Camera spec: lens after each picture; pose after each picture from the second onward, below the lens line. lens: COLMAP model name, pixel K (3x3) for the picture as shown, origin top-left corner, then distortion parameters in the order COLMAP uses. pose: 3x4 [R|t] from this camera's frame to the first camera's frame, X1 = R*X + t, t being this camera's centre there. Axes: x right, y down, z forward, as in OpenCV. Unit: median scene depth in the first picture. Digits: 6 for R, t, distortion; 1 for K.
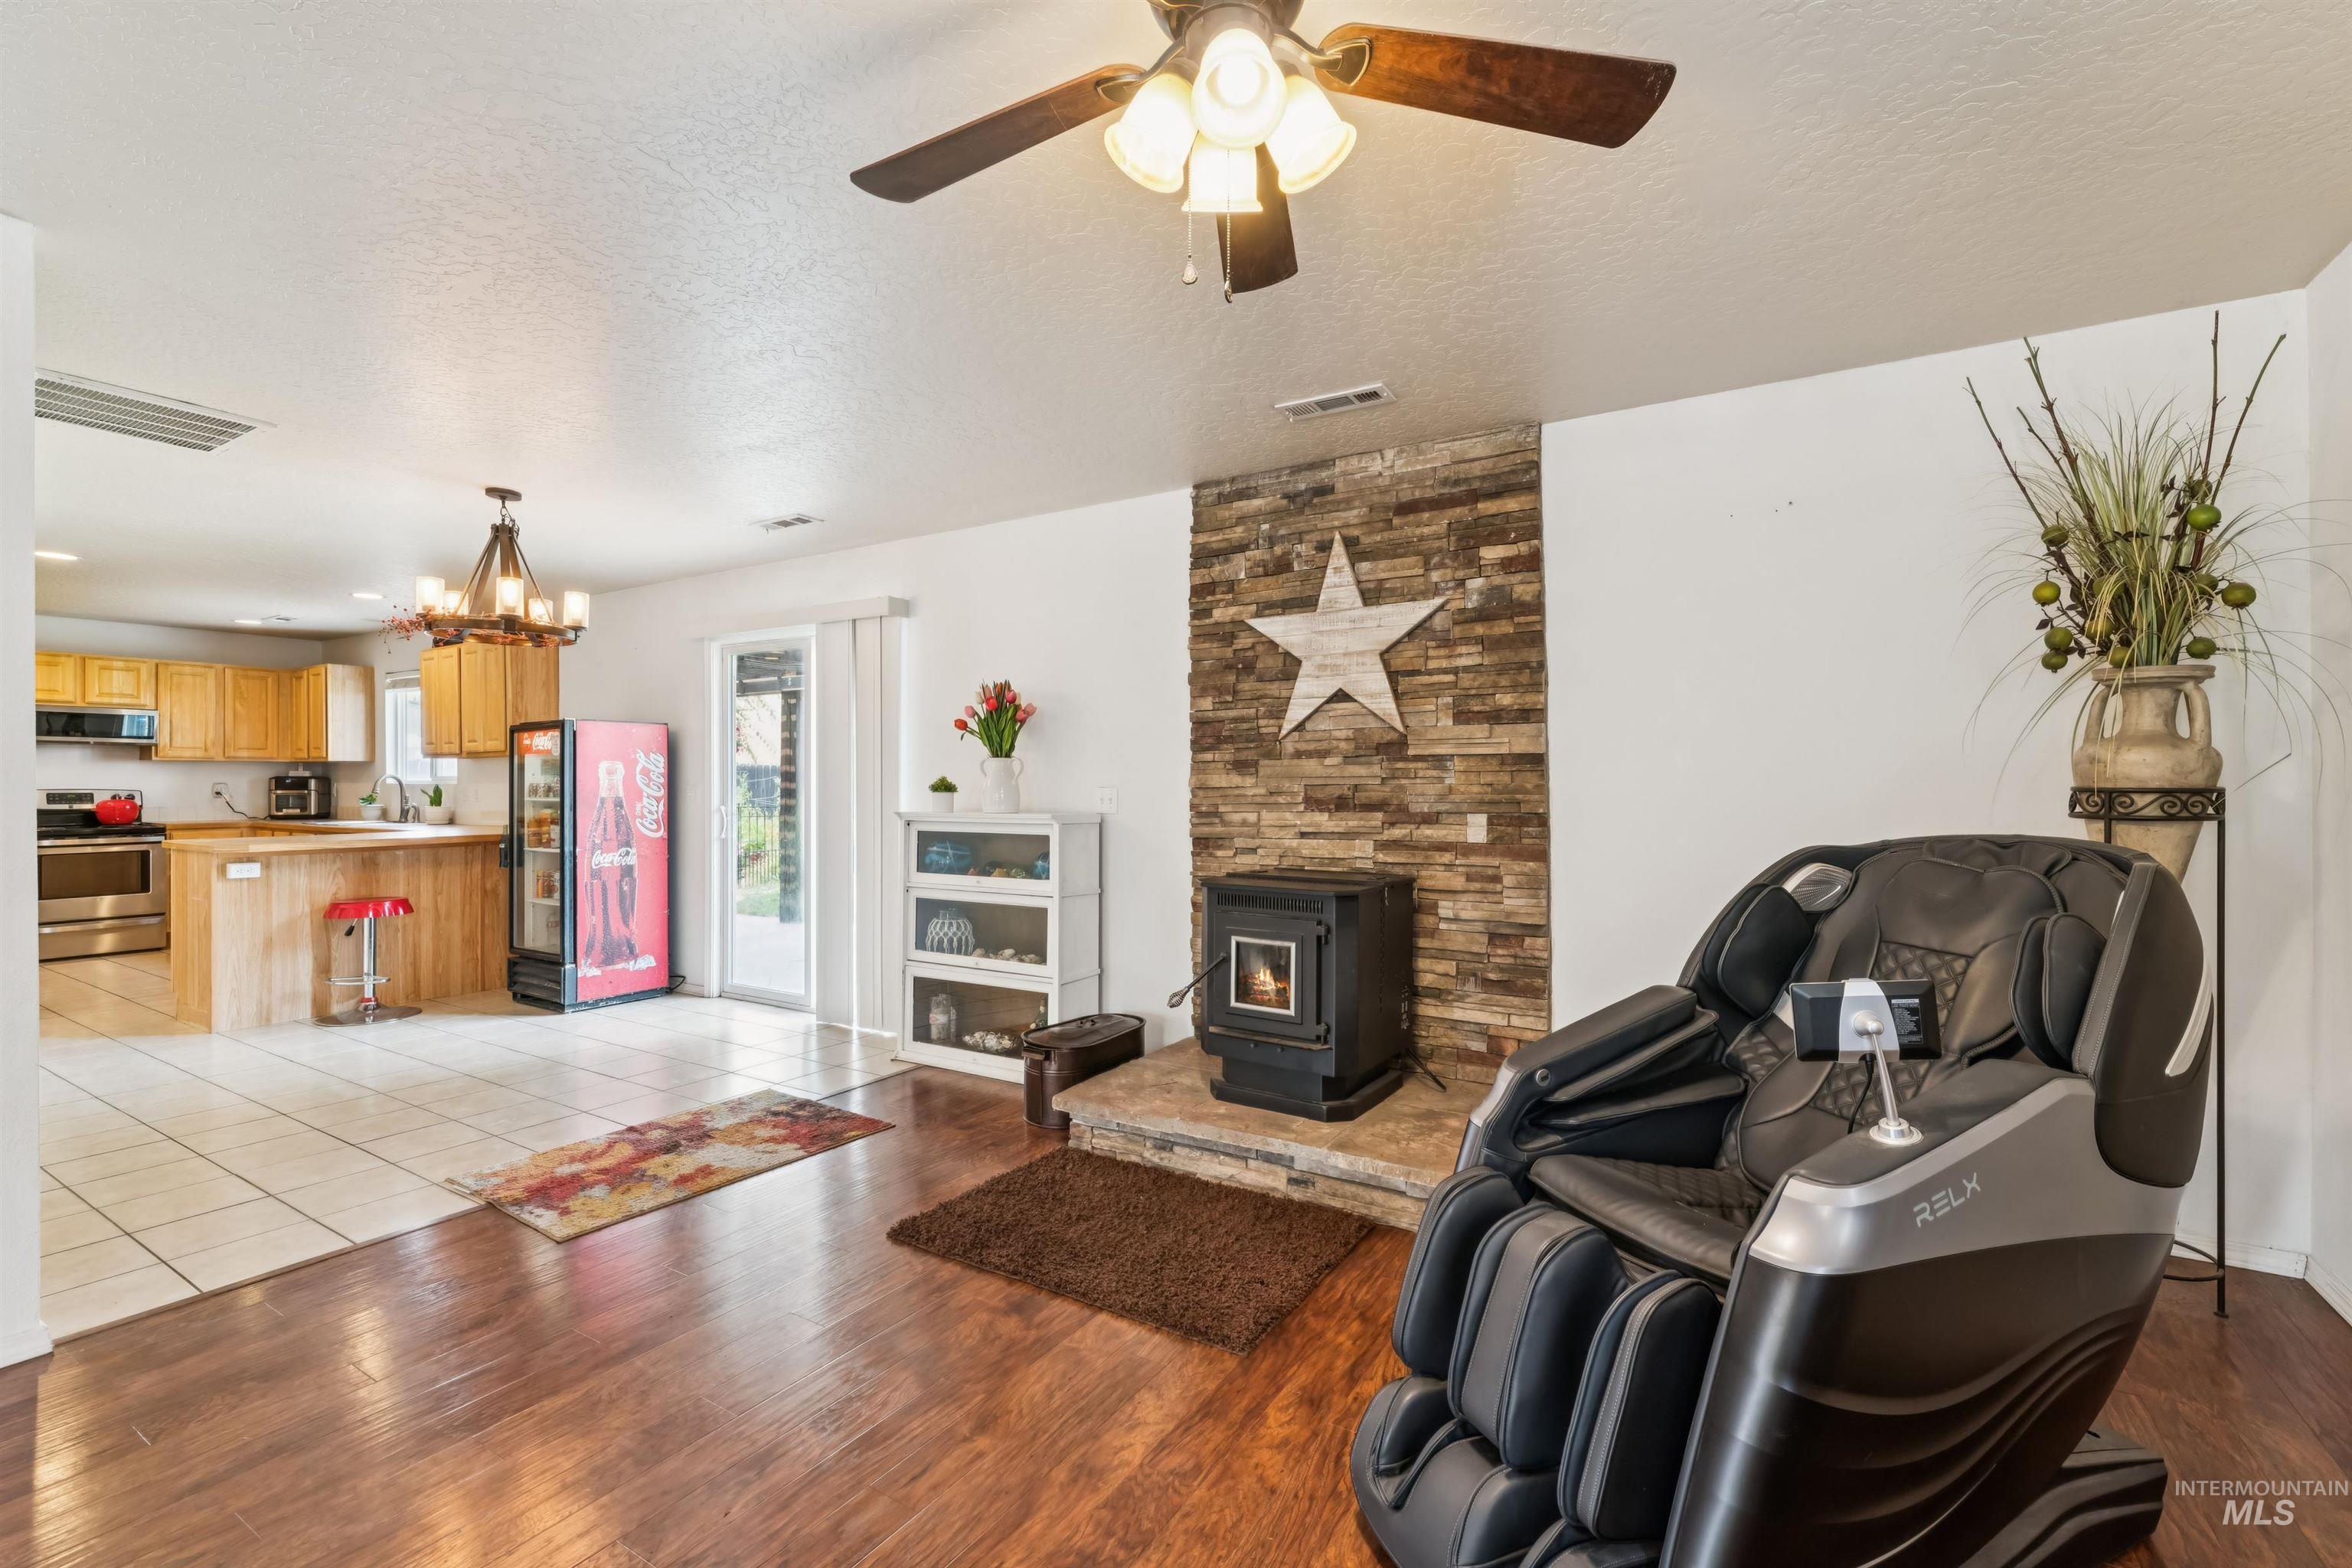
lens RADIAL K [[1027.2, 0, 1176.0], [0, 1027.2, 784.0], [0, 0, 1]] dist [-0.001502, -0.000389]
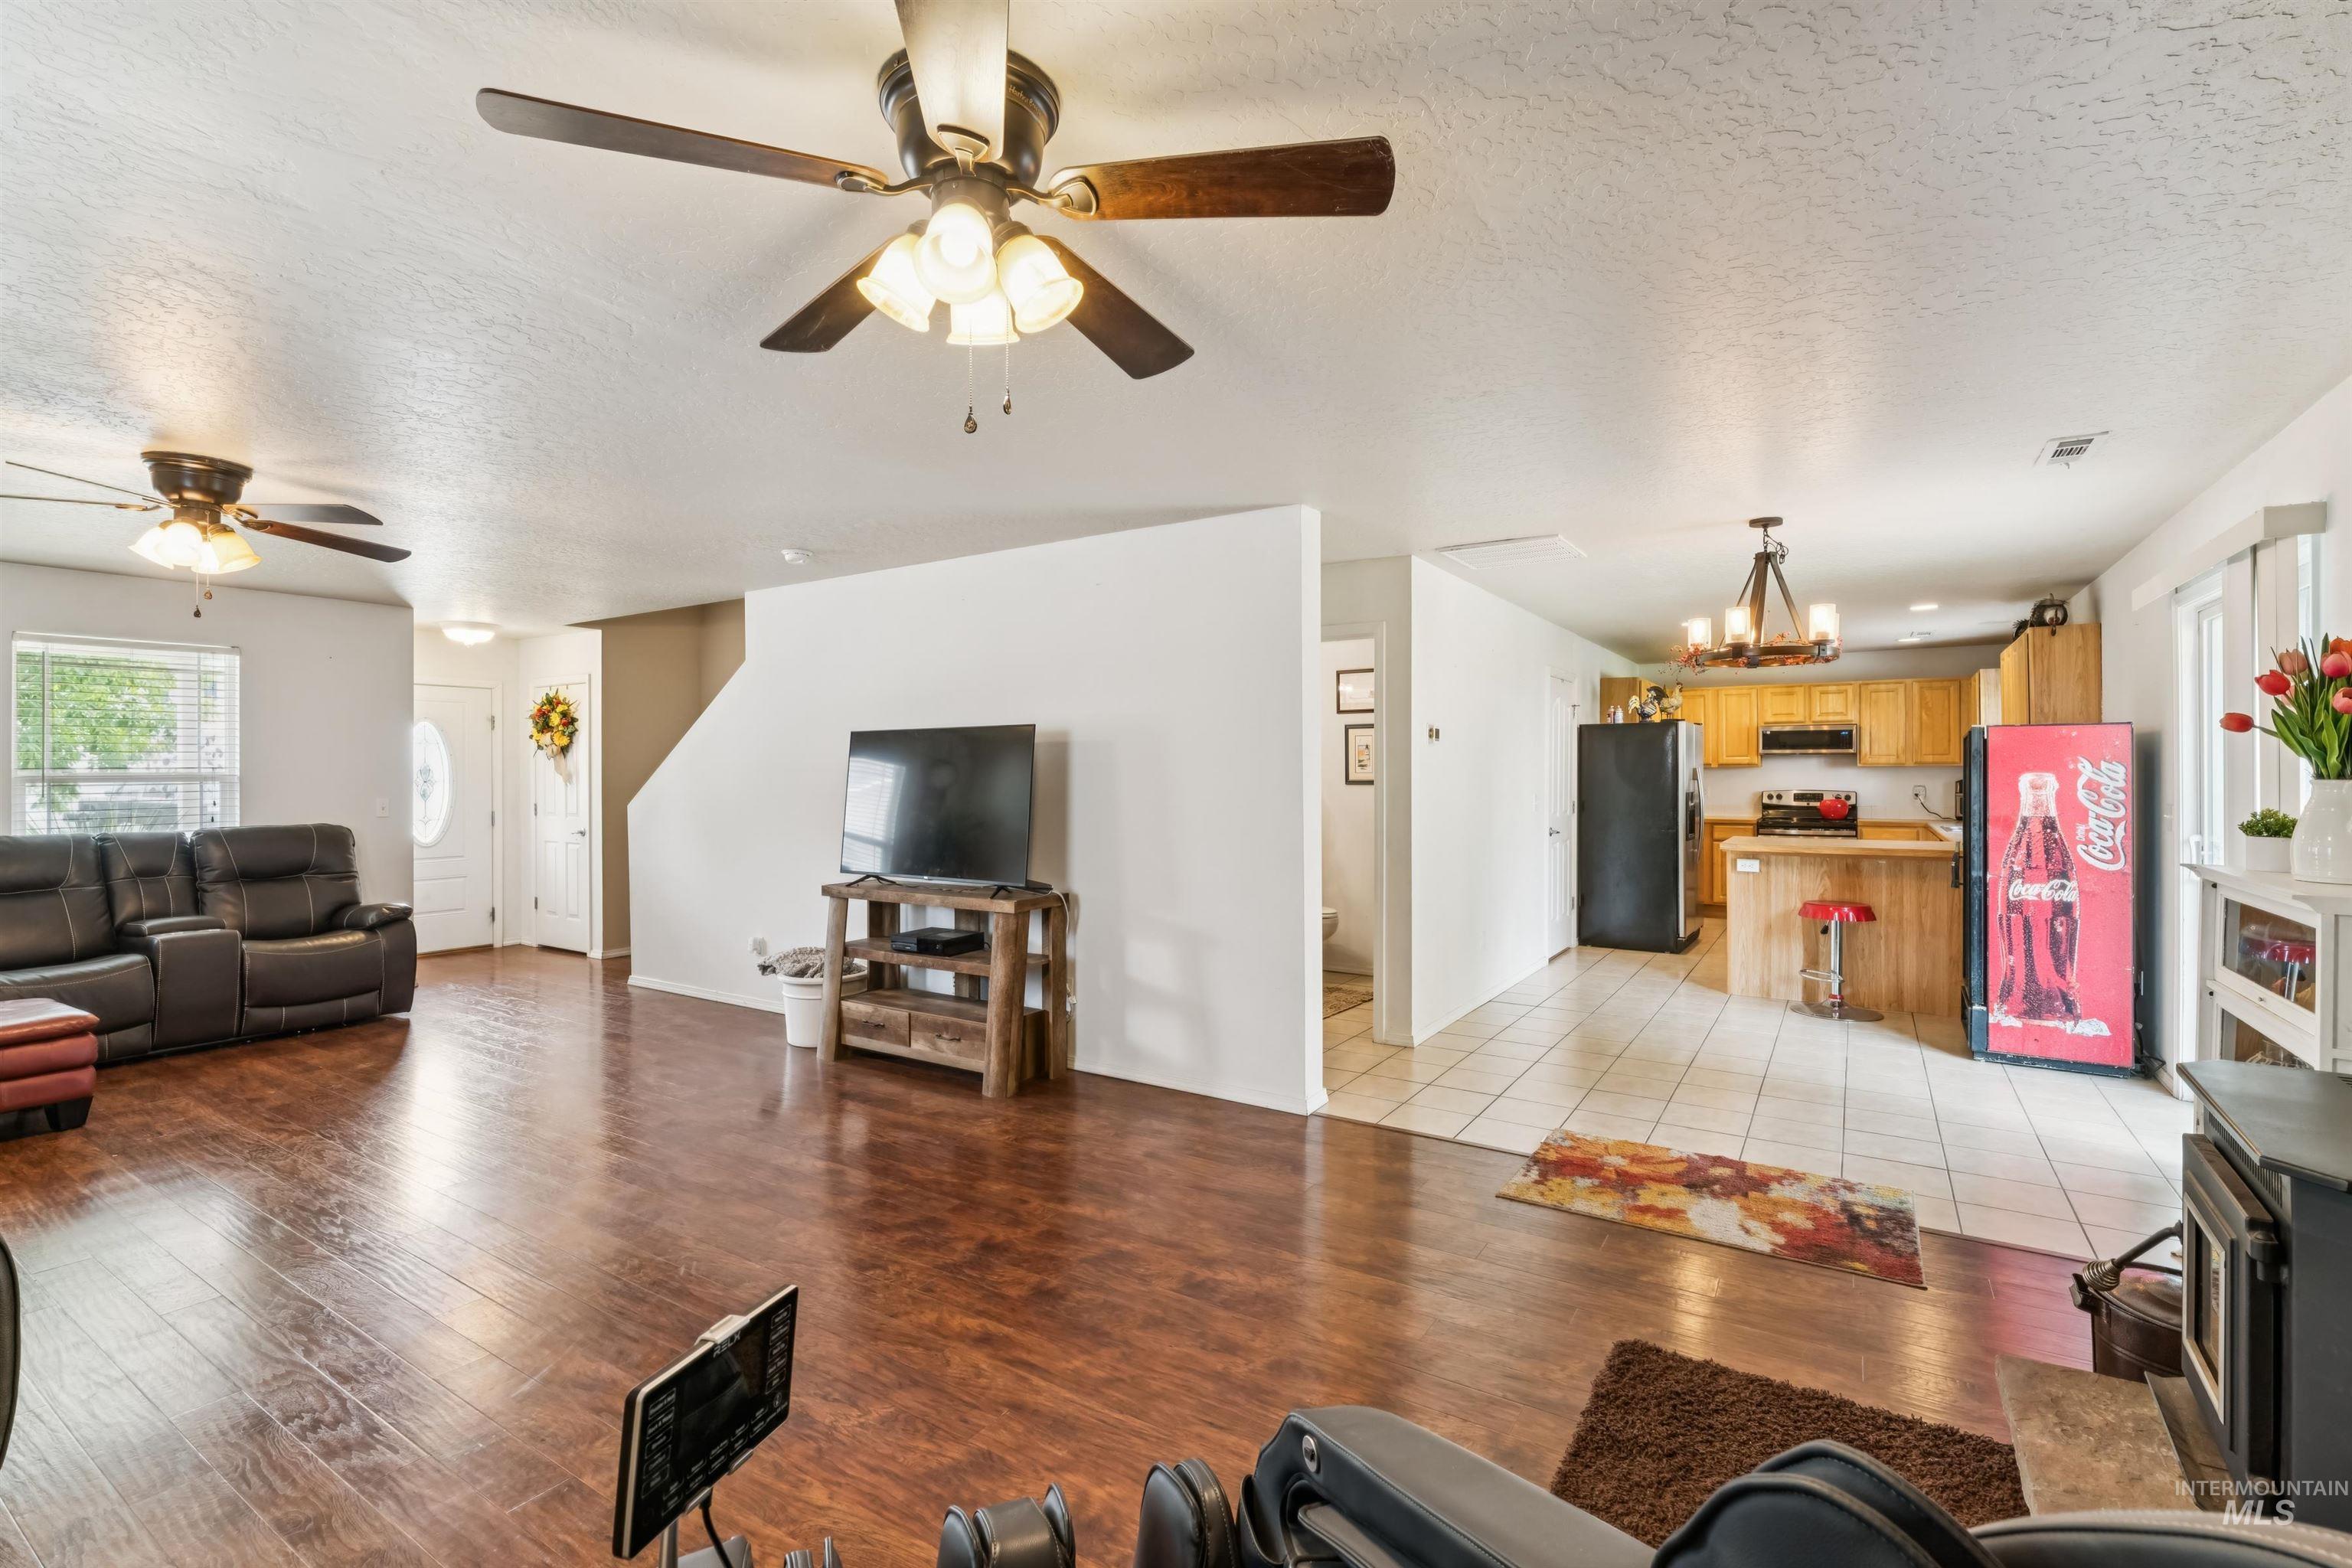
lens RADIAL K [[1042.2, 0, 1176.0], [0, 1042.2, 784.0], [0, 0, 1]] dist [0.017916, 0.000211]
pose [[0.038248, 0.010203, -0.999216, 0.440910], [-0.002900, 0.999945, 0.010100, -0.032232], [0.999264, 0.002511, 0.038275, 0.426798]]
